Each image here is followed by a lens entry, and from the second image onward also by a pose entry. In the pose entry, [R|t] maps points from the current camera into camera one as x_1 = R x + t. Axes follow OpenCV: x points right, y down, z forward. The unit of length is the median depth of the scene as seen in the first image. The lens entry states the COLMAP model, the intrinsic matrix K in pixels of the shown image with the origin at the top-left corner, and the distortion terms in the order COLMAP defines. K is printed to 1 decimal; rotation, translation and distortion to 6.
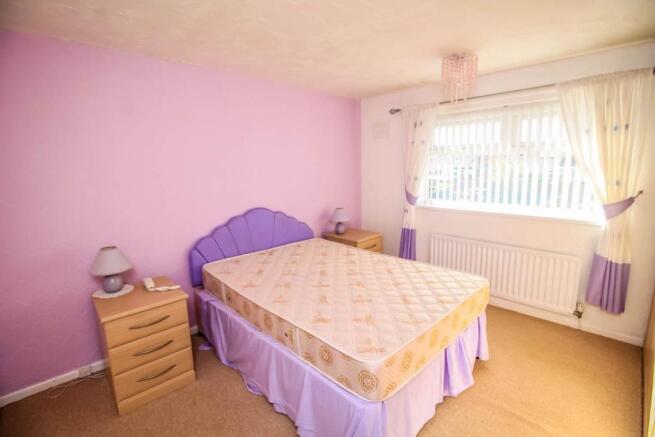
lens RADIAL K [[312.1, 0, 332.7], [0, 312.1, 217.7], [0, 0, 1]] dist [-0.005745, -0.000697]
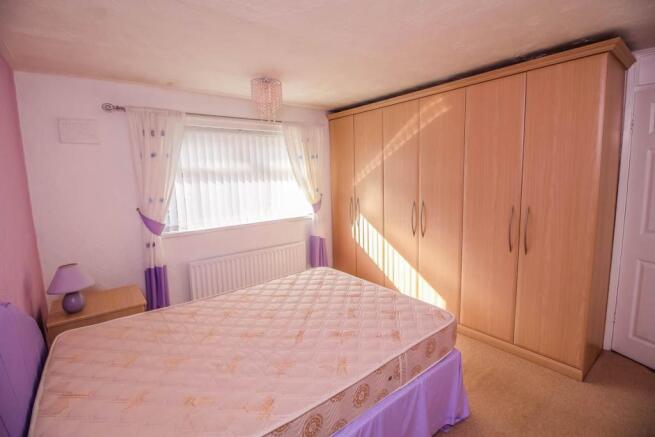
lens RADIAL K [[312.1, 0, 331.5], [0, 312.1, 215.3], [0, 0, 1]] dist [-0.005745, -0.000697]
pose [[0.087729, -0.110144, 0.990036, -0.672889], [0.199620, 0.975652, 0.090855, -0.107220], [-0.975938, 0.189661, 0.107580, 0.714565]]
